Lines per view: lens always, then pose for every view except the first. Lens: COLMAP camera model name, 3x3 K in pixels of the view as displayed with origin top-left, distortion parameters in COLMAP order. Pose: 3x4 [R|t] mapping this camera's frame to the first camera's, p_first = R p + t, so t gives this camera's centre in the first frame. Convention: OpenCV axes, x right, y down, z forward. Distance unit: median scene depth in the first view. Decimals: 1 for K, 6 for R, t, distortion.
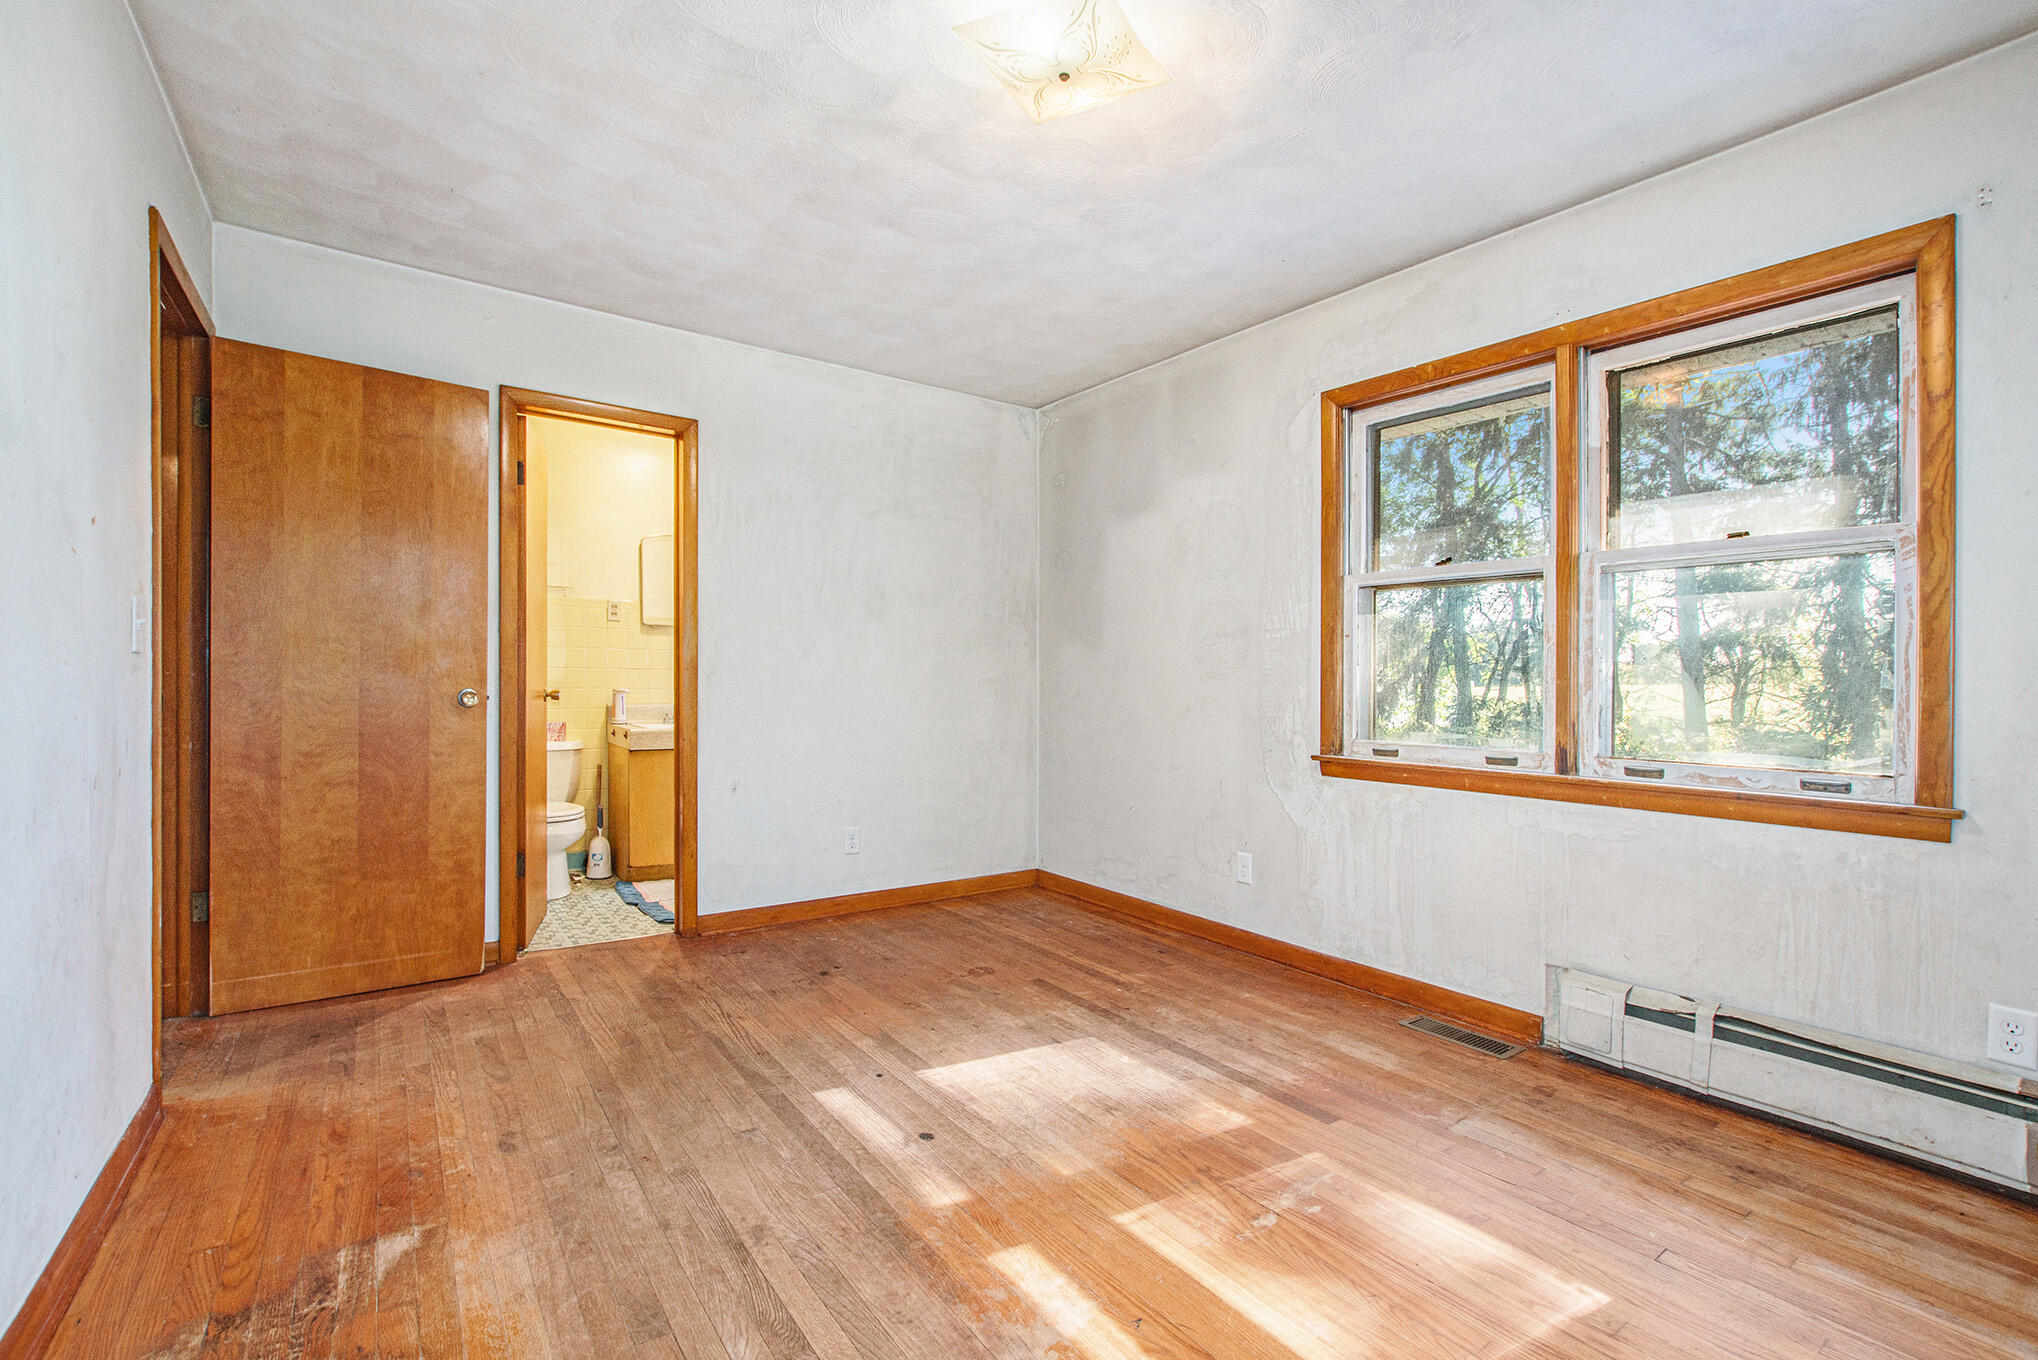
lens RADIAL K [[910.8, 0, 1016.1], [0, 910.8, 690.4], [0, 0, 1]] dist [-0.021208, -0.000697]
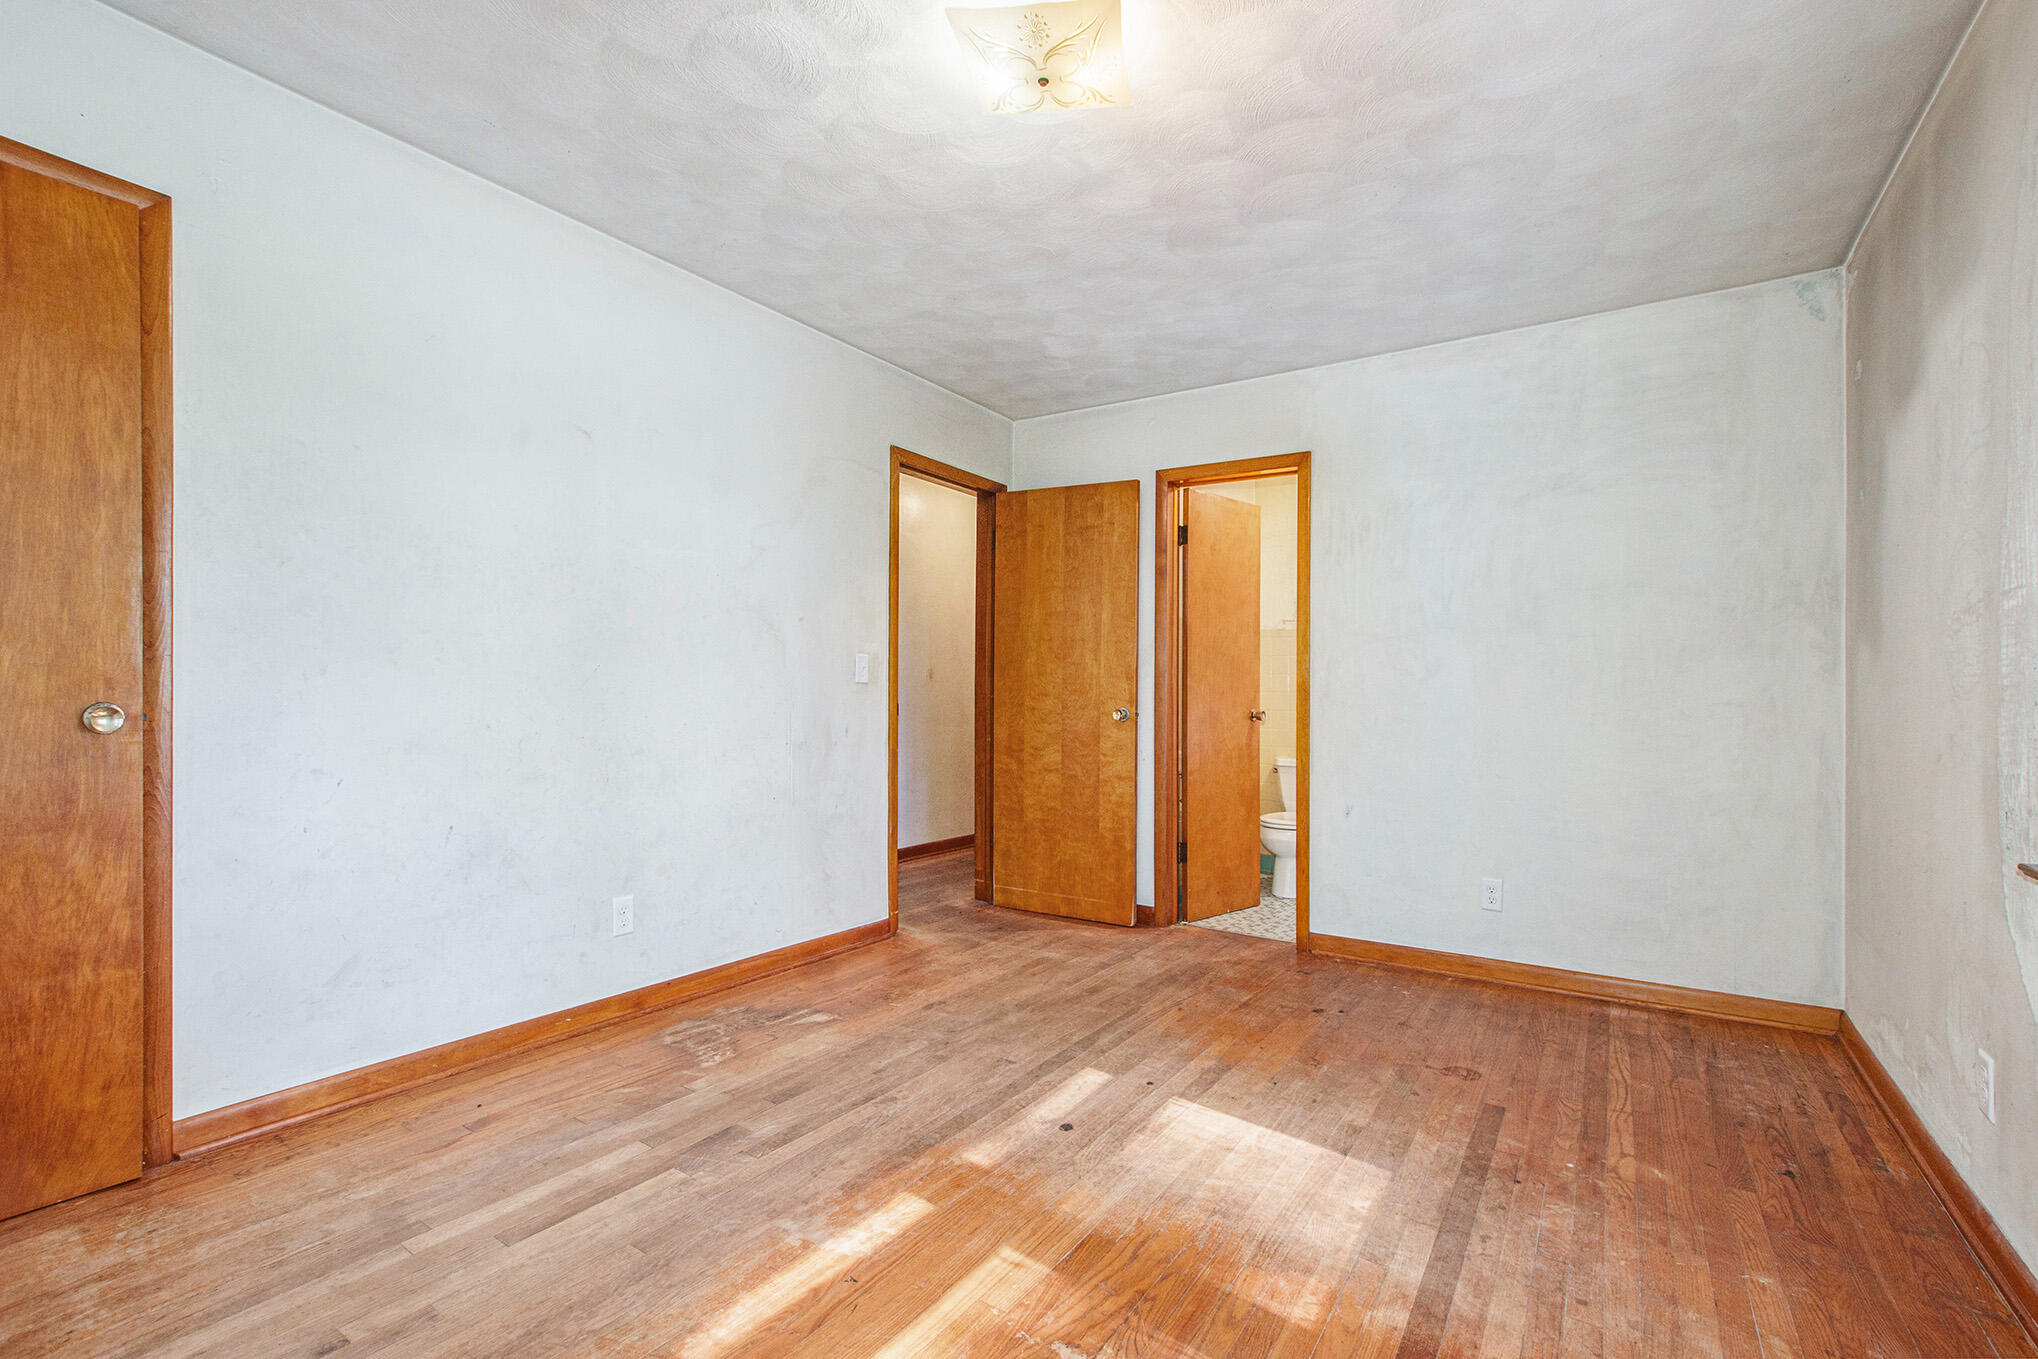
lens RADIAL K [[910.8, 0, 1004.9], [0, 910.8, 697.9], [0, 0, 1]] dist [-0.021208, -0.000697]
pose [[0.345532, -0.005881, -0.938389, 0.645202], [-0.020460, 0.999695, -0.013799, 0.006761], [0.938184, 0.023968, 0.345306, 0.414212]]
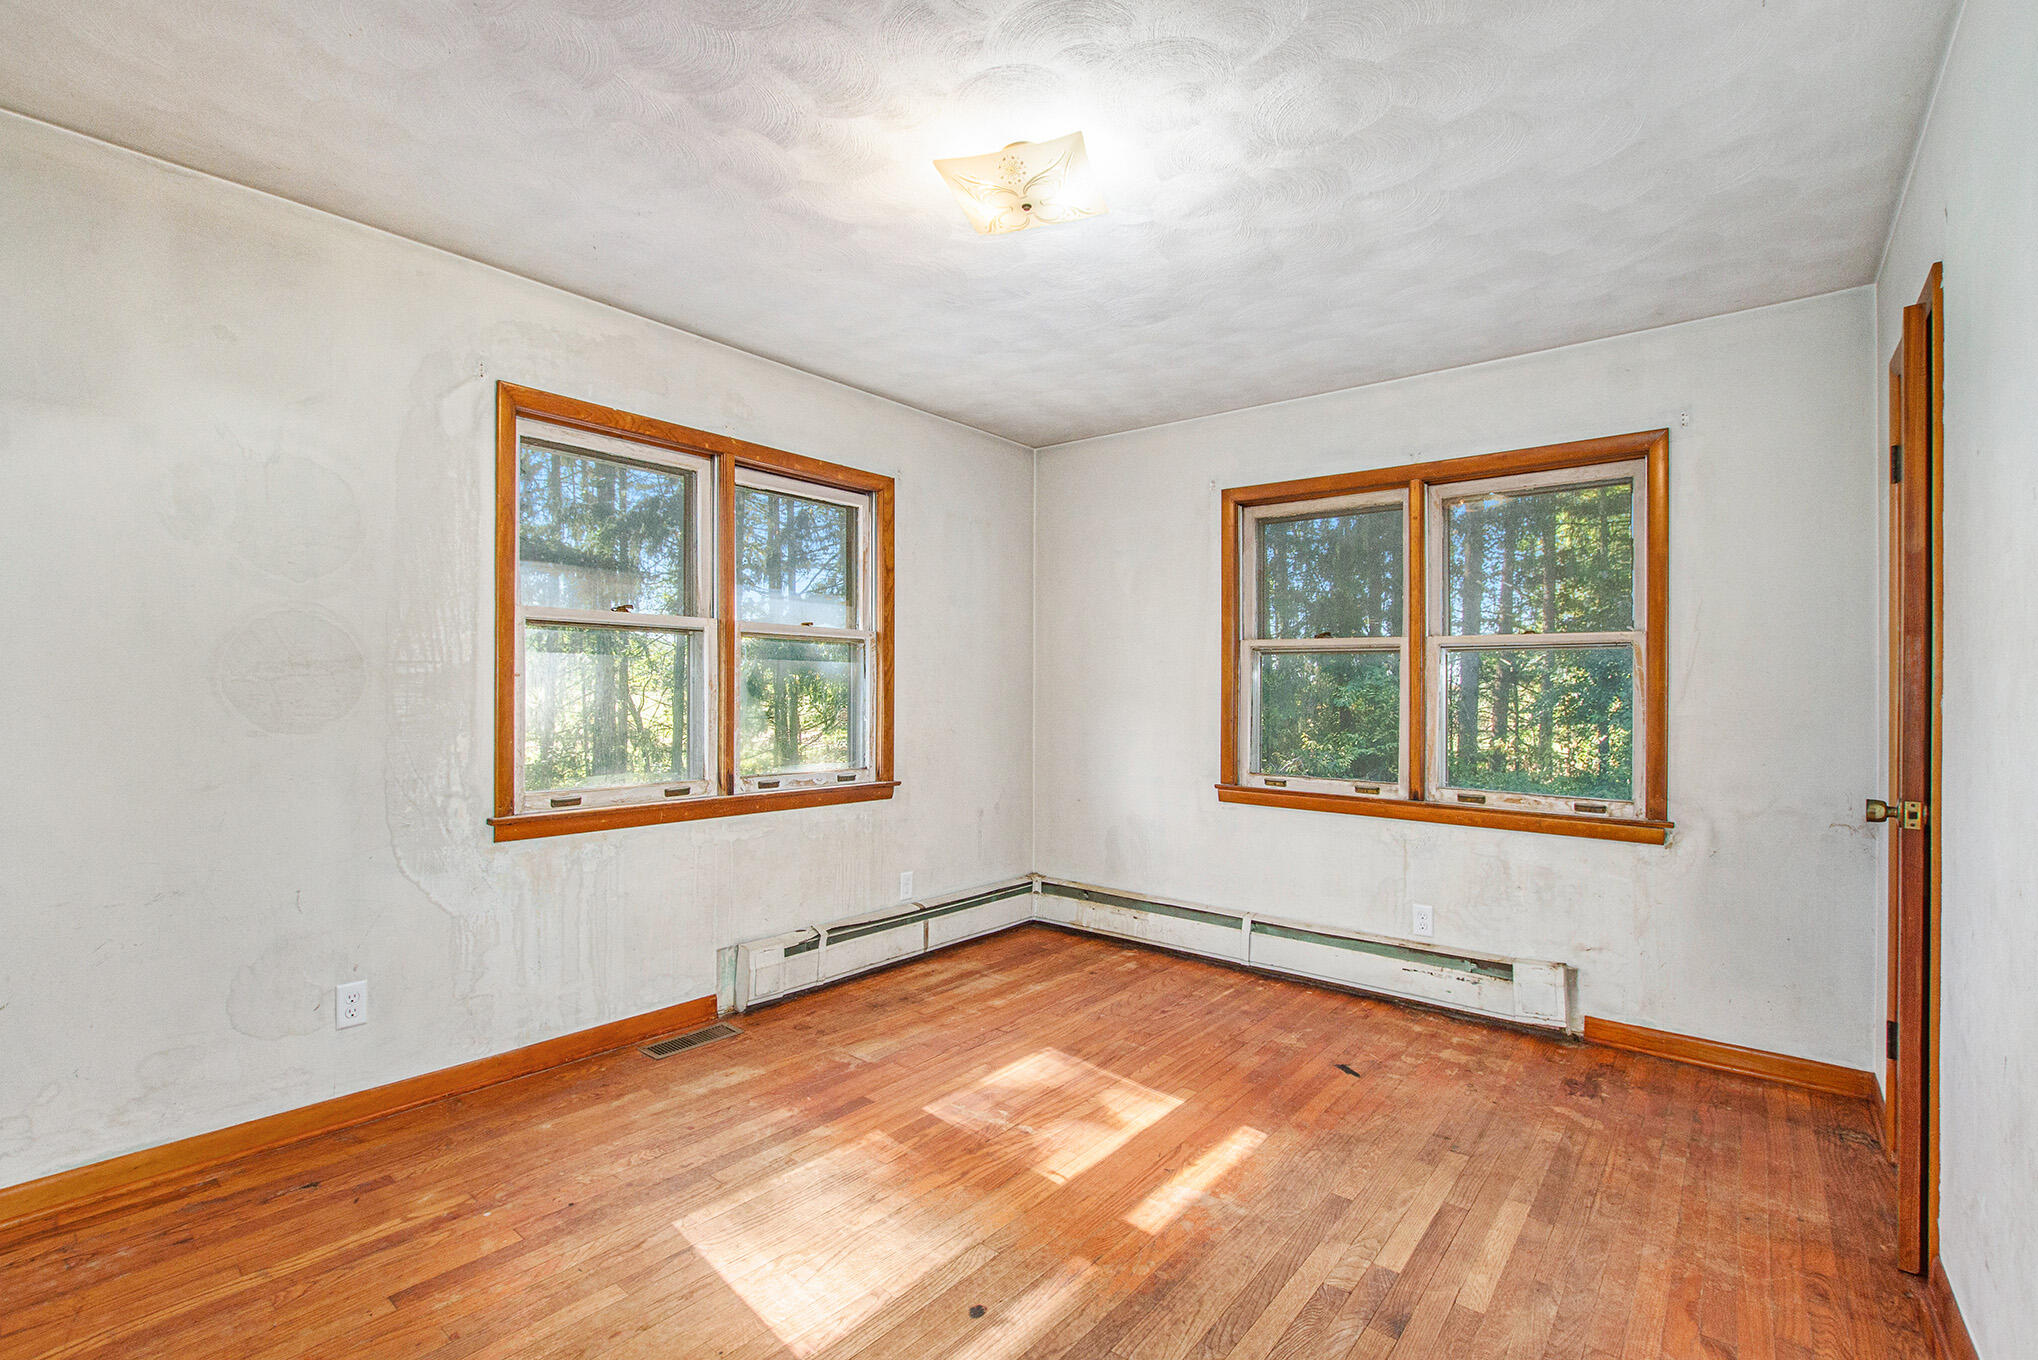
lens RADIAL K [[910.8, 0, 1013.8], [0, 910.8, 670.9], [0, 0, 1]] dist [-0.021208, -0.000697]
pose [[-0.262750, -0.002130, 0.964862, -0.682227], [-0.012104, 0.999926, -0.001089, -0.079378], [-0.964788, -0.011964, -0.262756, 0.886287]]
